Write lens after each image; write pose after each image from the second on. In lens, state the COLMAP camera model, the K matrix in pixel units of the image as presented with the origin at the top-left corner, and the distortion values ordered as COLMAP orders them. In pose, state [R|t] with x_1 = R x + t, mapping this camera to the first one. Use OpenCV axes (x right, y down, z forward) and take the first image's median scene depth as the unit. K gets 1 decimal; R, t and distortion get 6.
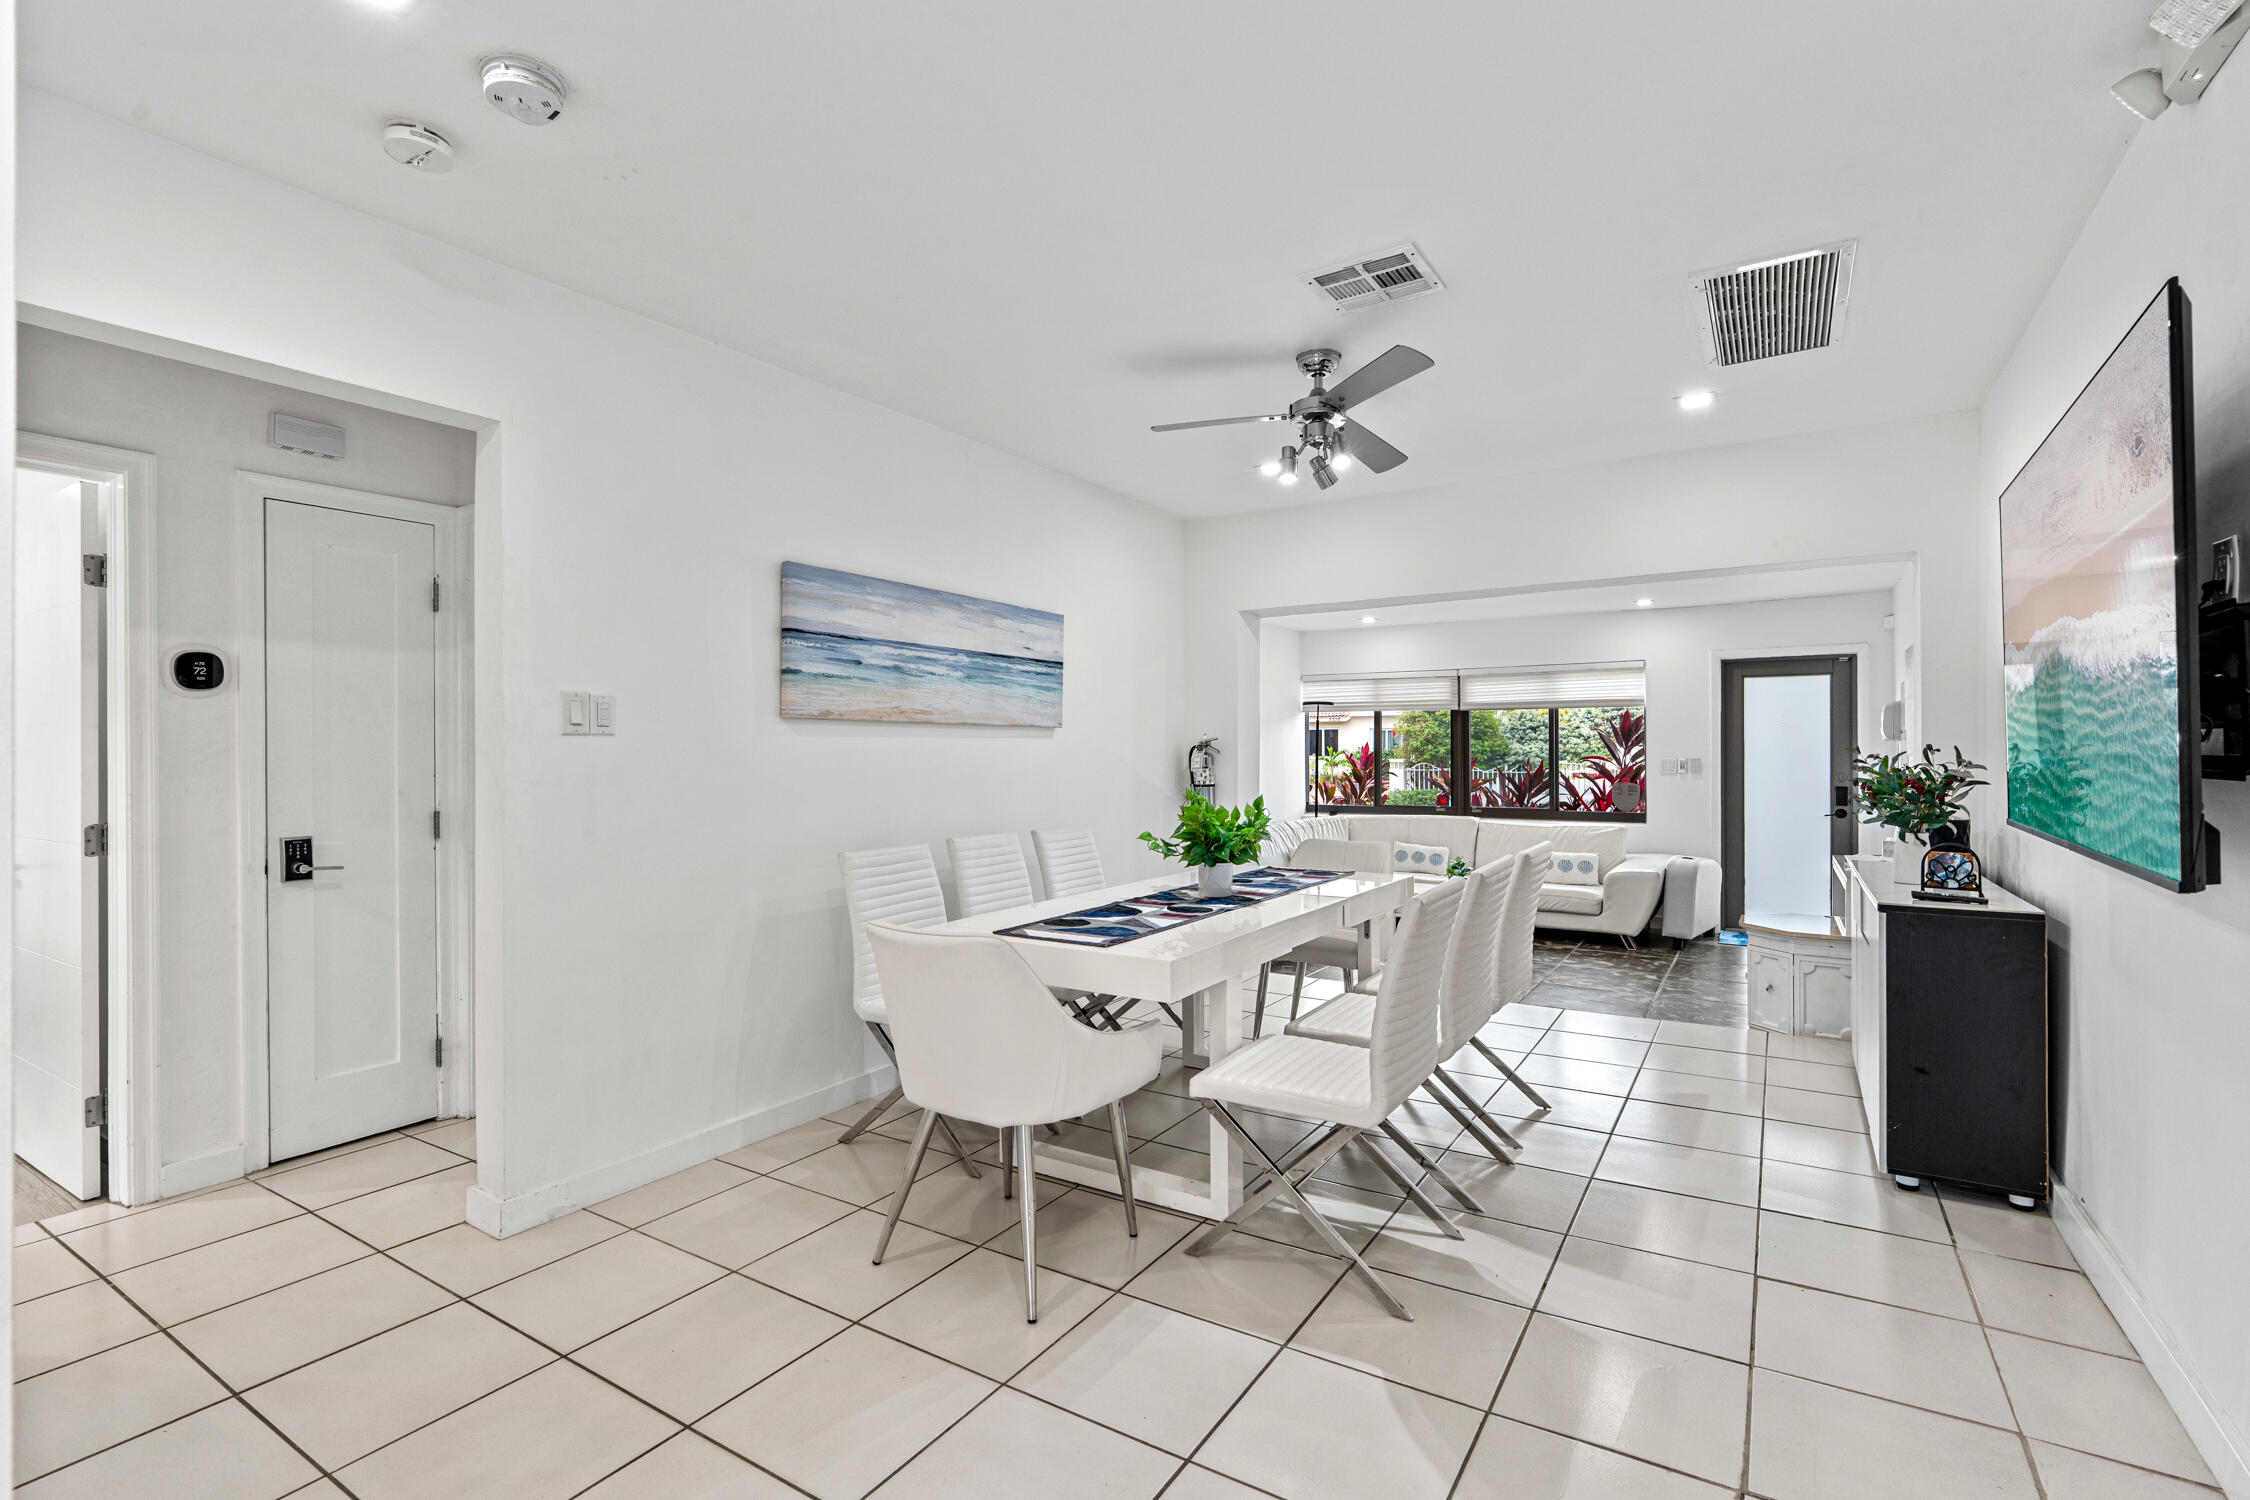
lens RADIAL K [[1018.7, 0, 1104.2], [0, 1018.7, 749.7], [0, 0, 1]] dist [-0.004985, 0.002465]
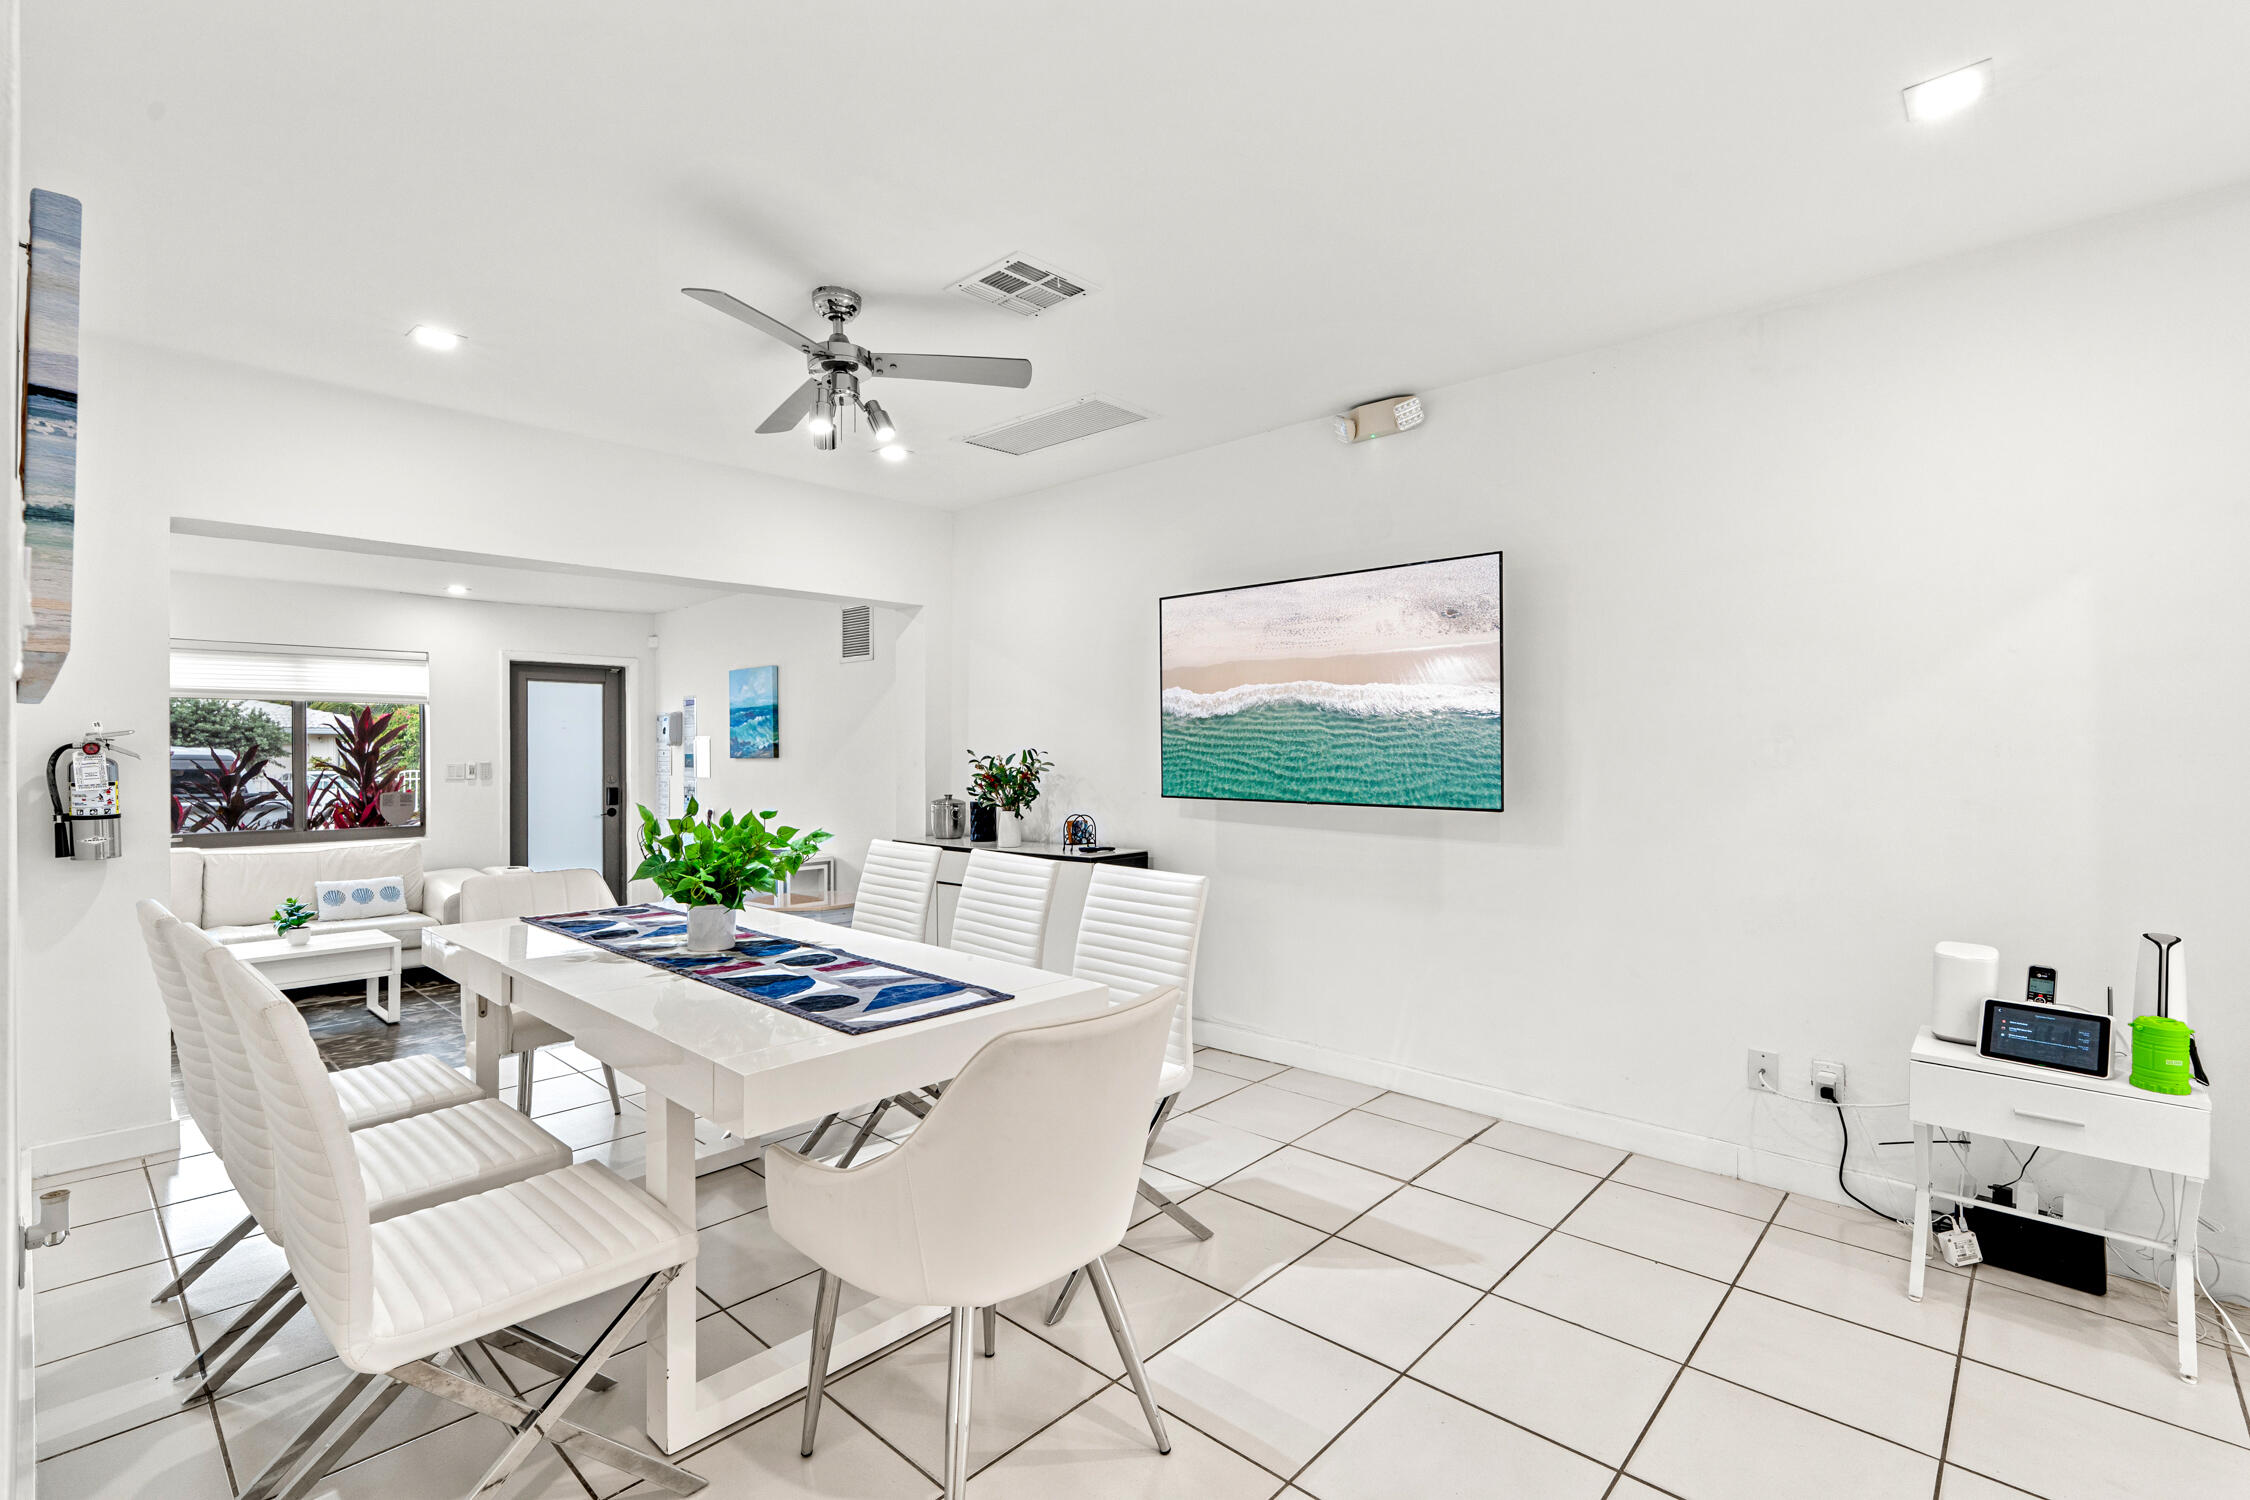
lens RADIAL K [[1018.7, 0, 1117.2], [0, 1018.7, 757.3], [0, 0, 1]] dist [-0.004985, 0.002465]
pose [[0.104313, -0.005813, 0.994528, -0.440646], [-0.001967, 0.999980, 0.006051, -0.004877], [-0.994543, -0.002587, 0.104299, 0.486145]]
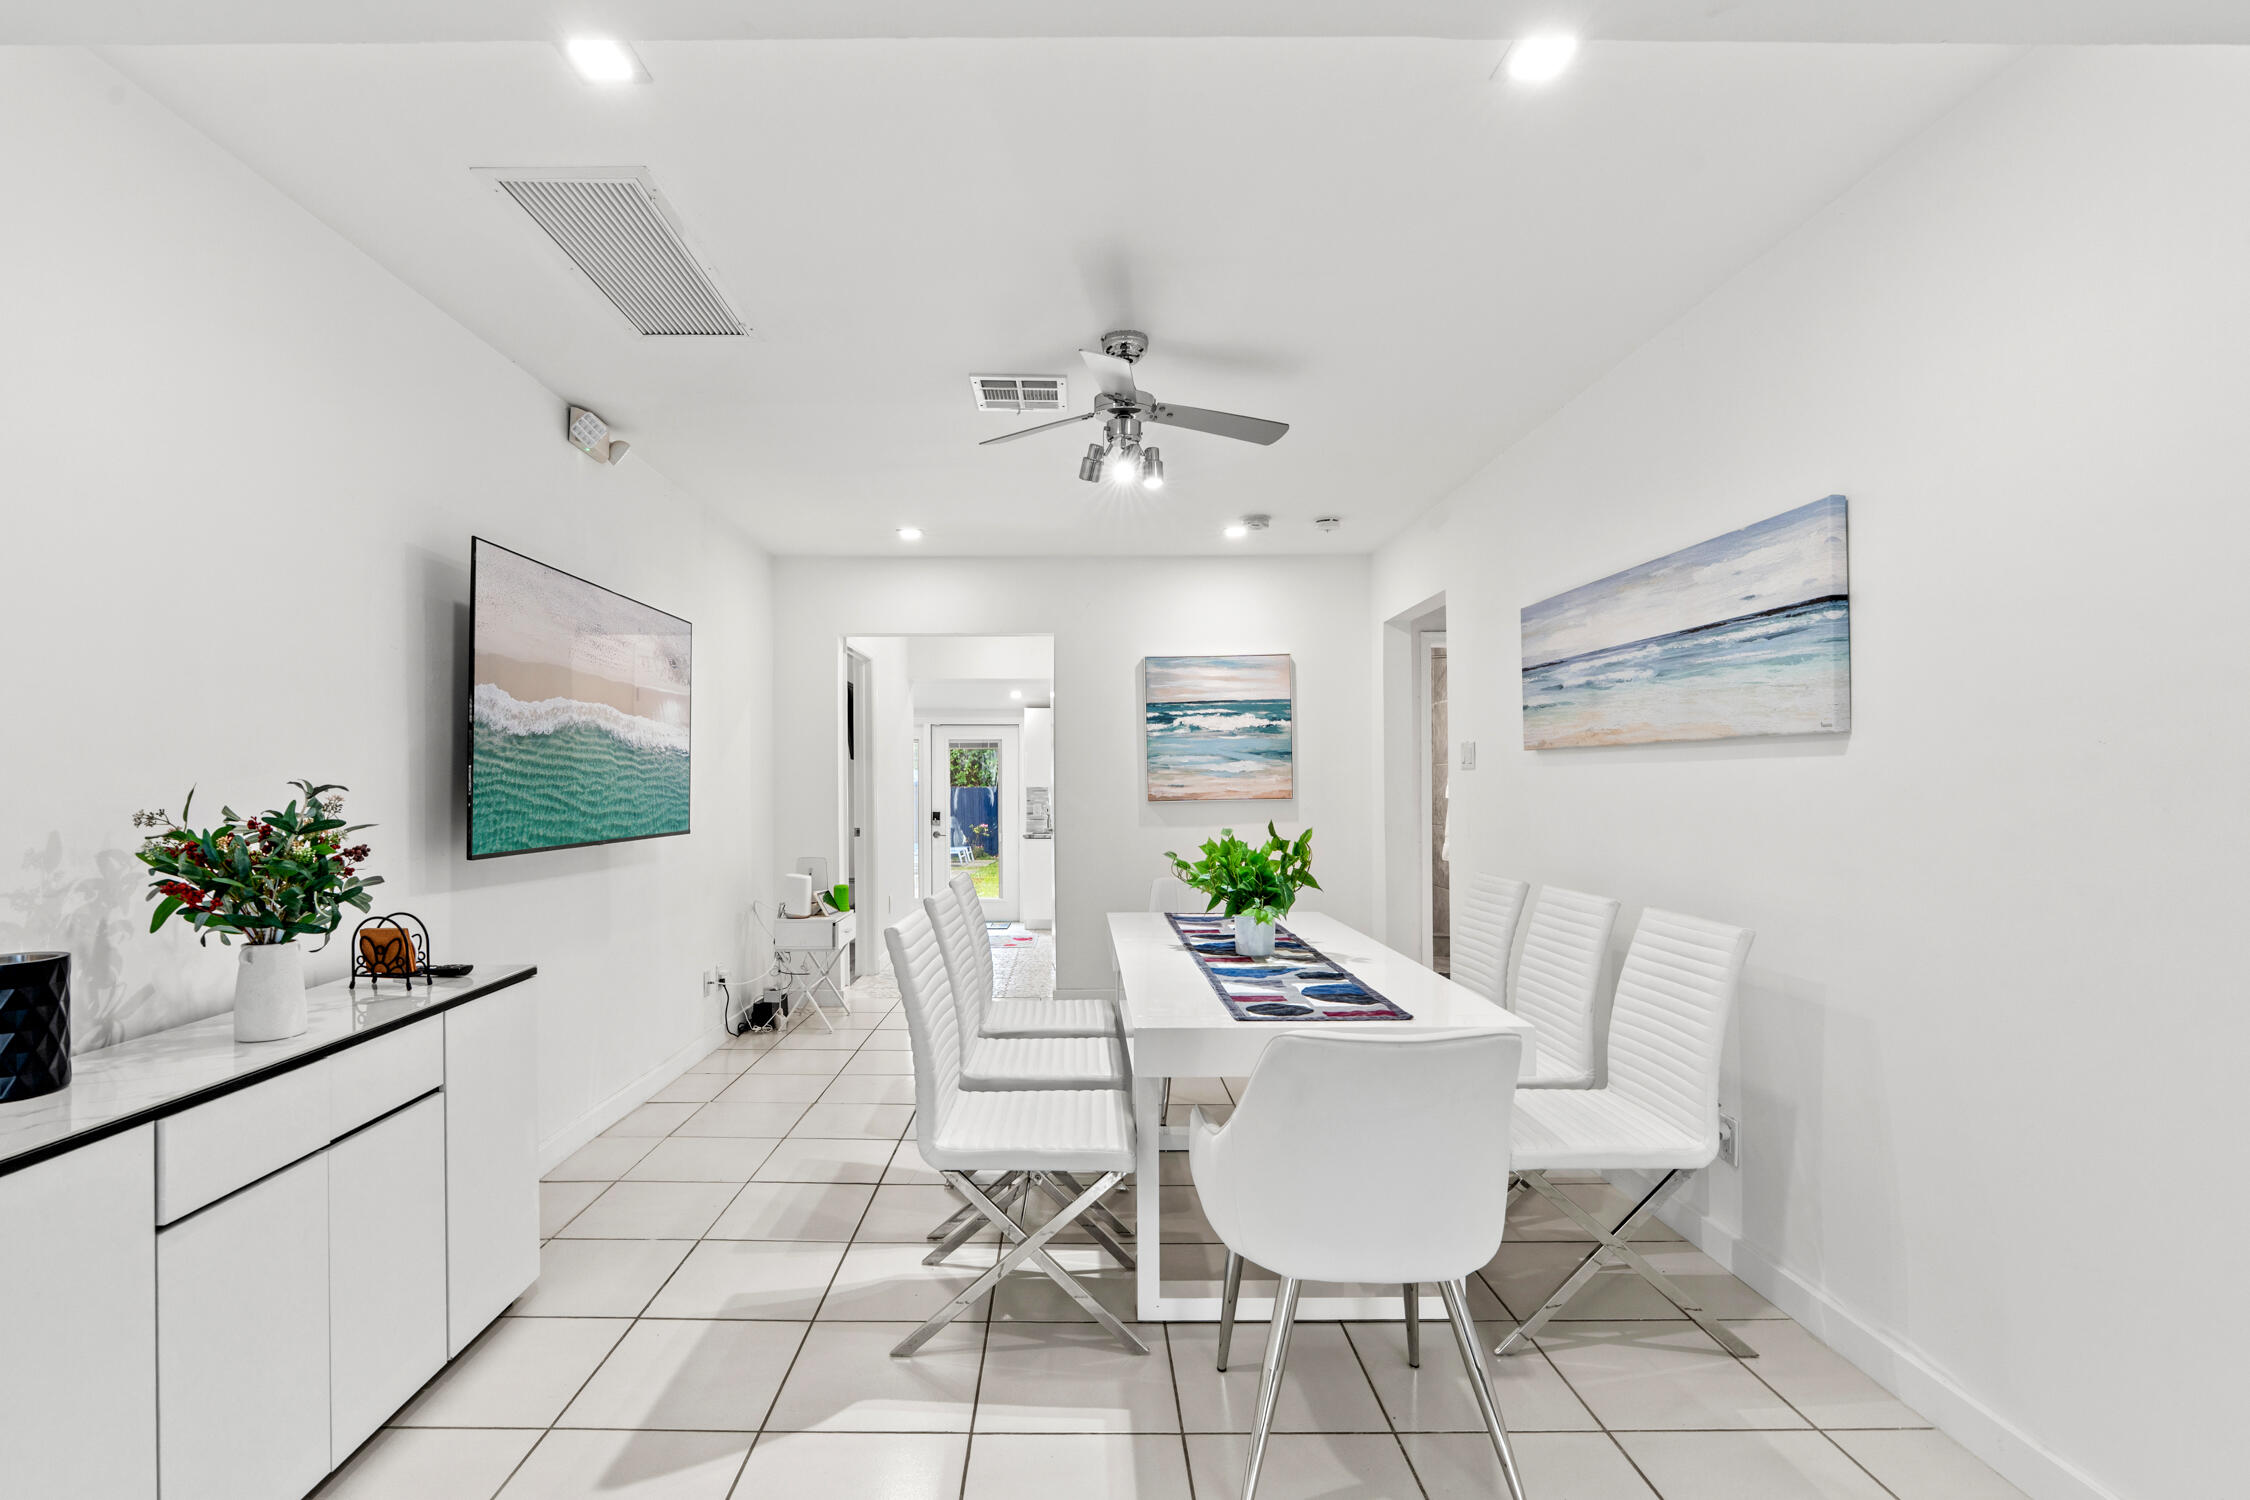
lens RADIAL K [[1018.7, 0, 1078.0], [0, 1018.7, 774.4], [0, 0, 1]] dist [-0.004985, 0.002465]
pose [[-0.795402, 0.001810, -0.606079, 0.551408], [0.011610, 0.999858, -0.012250, 0.001007], [0.605971, -0.016780, -0.795310, 1.193970]]
